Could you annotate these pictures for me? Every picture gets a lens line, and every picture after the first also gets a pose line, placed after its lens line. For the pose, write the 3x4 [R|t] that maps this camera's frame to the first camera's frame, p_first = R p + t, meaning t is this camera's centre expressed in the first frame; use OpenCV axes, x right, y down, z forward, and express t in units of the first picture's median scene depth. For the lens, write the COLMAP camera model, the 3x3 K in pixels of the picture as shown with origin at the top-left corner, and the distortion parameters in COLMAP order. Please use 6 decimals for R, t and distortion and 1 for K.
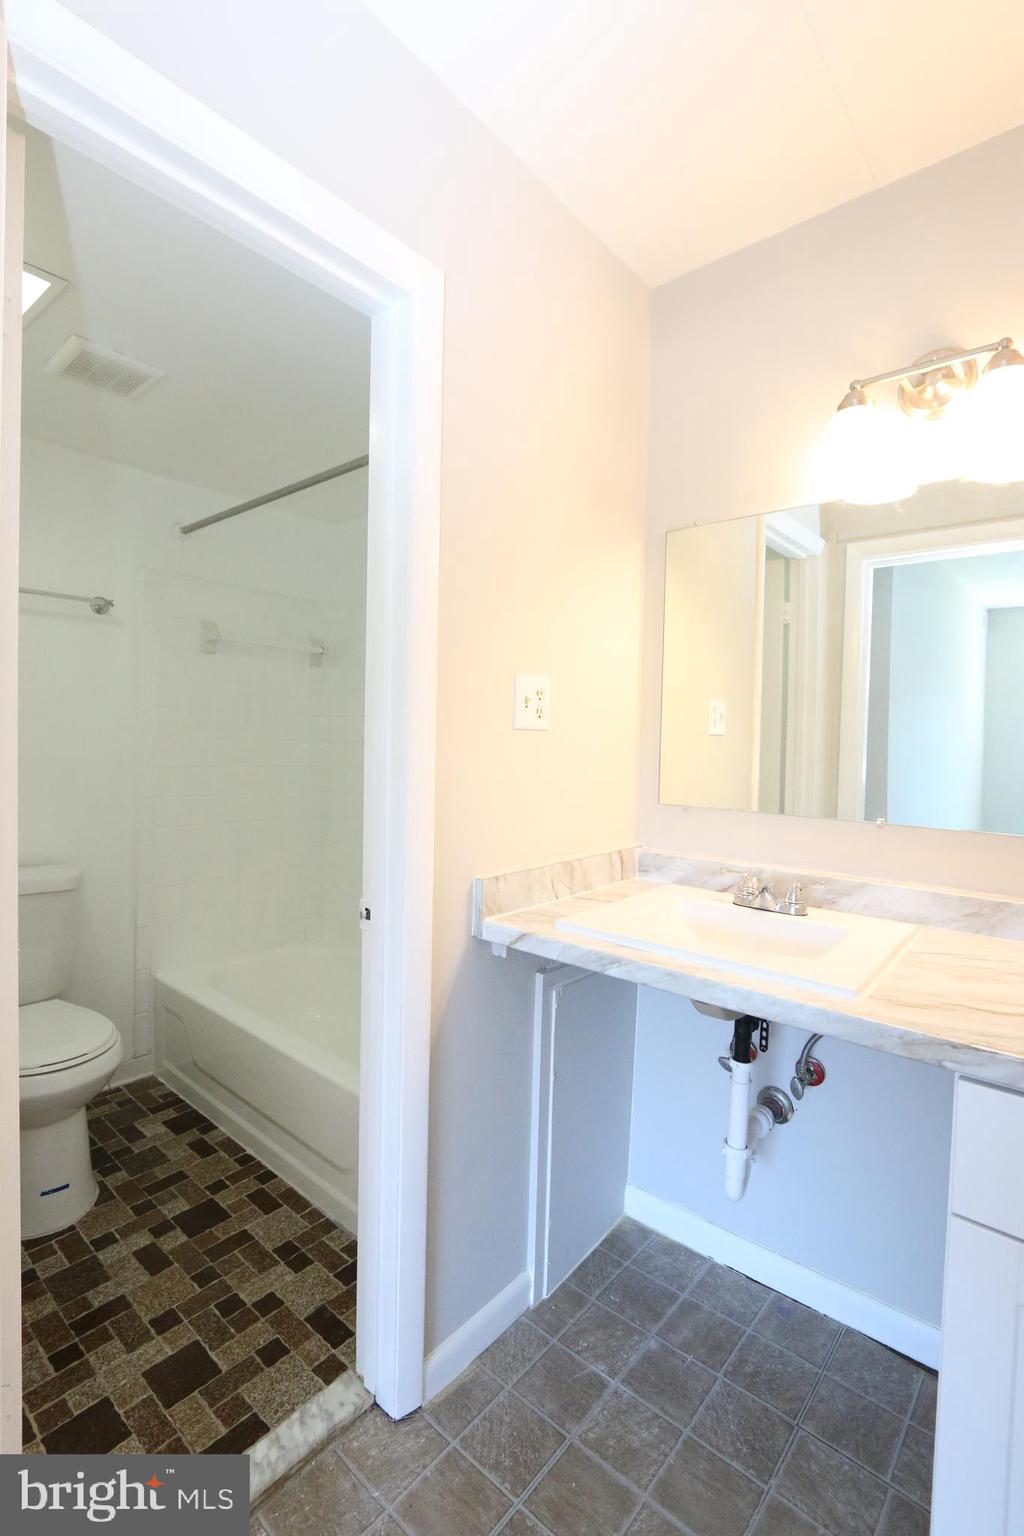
lens RADIAL K [[701.9, 0, 494.4], [0, 701.9, 760.4], [0, 0, 1]] dist [-0.015428, 0.002944]
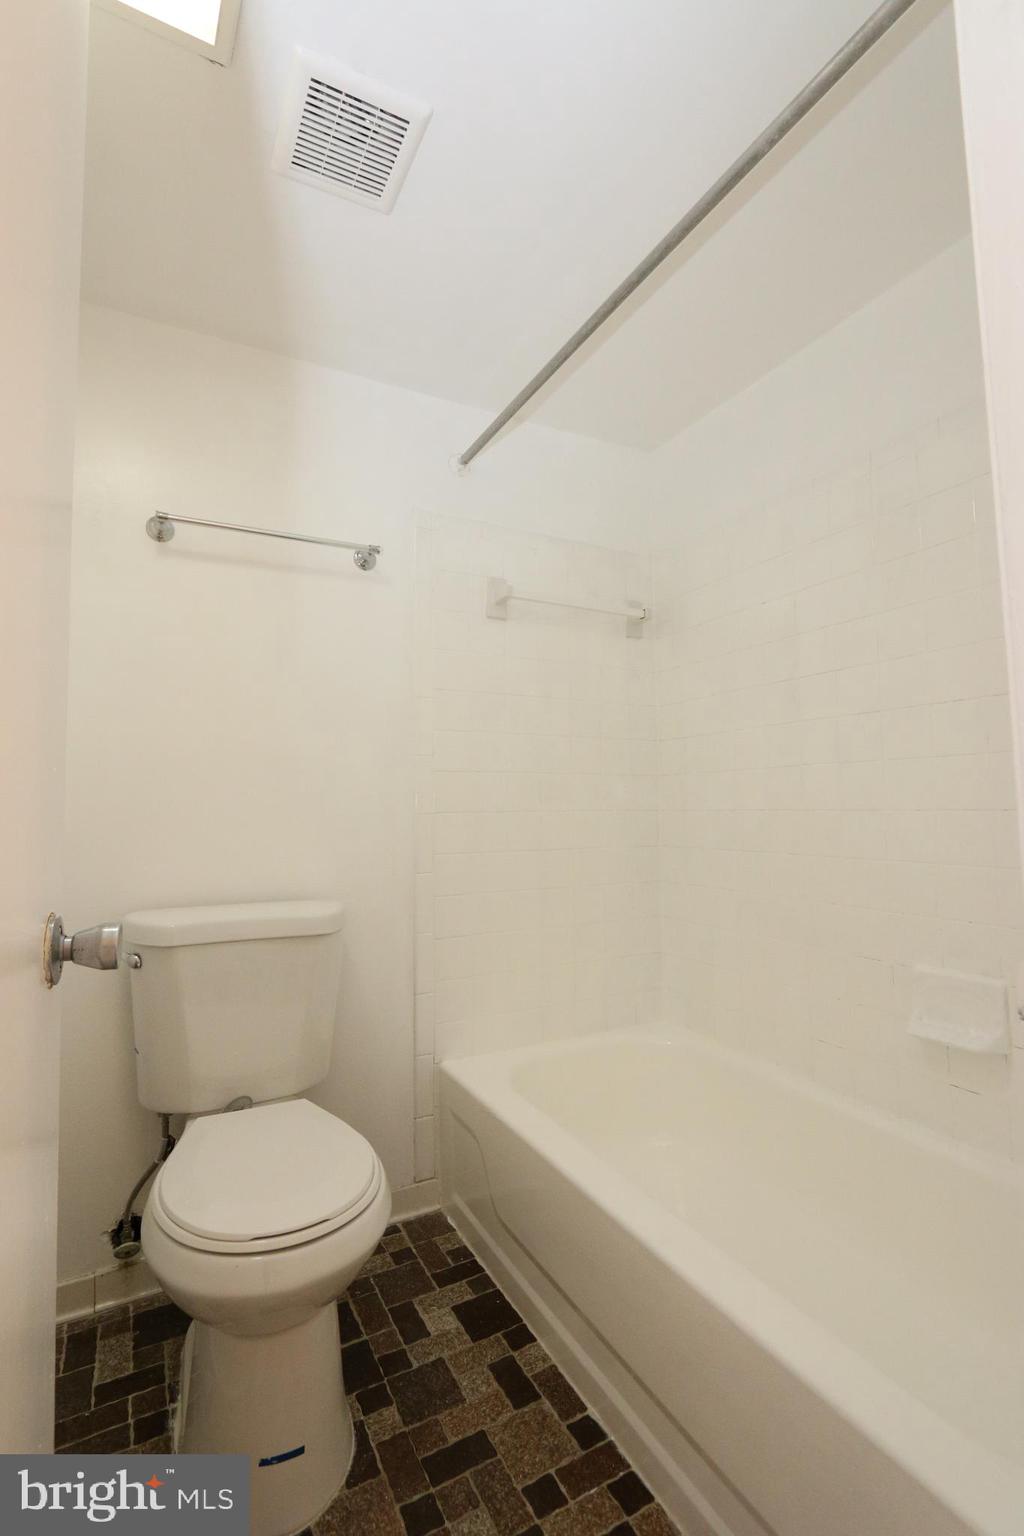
lens RADIAL K [[701.9, 0, 494.4], [0, 701.9, 760.4], [0, 0, 1]] dist [-0.015428, 0.002944]
pose [[0.927799, -0.062962, -0.367730, -0.179599], [0.026910, 0.994383, -0.102359, 0.087407], [0.372109, 0.085073, 0.924282, 0.393188]]
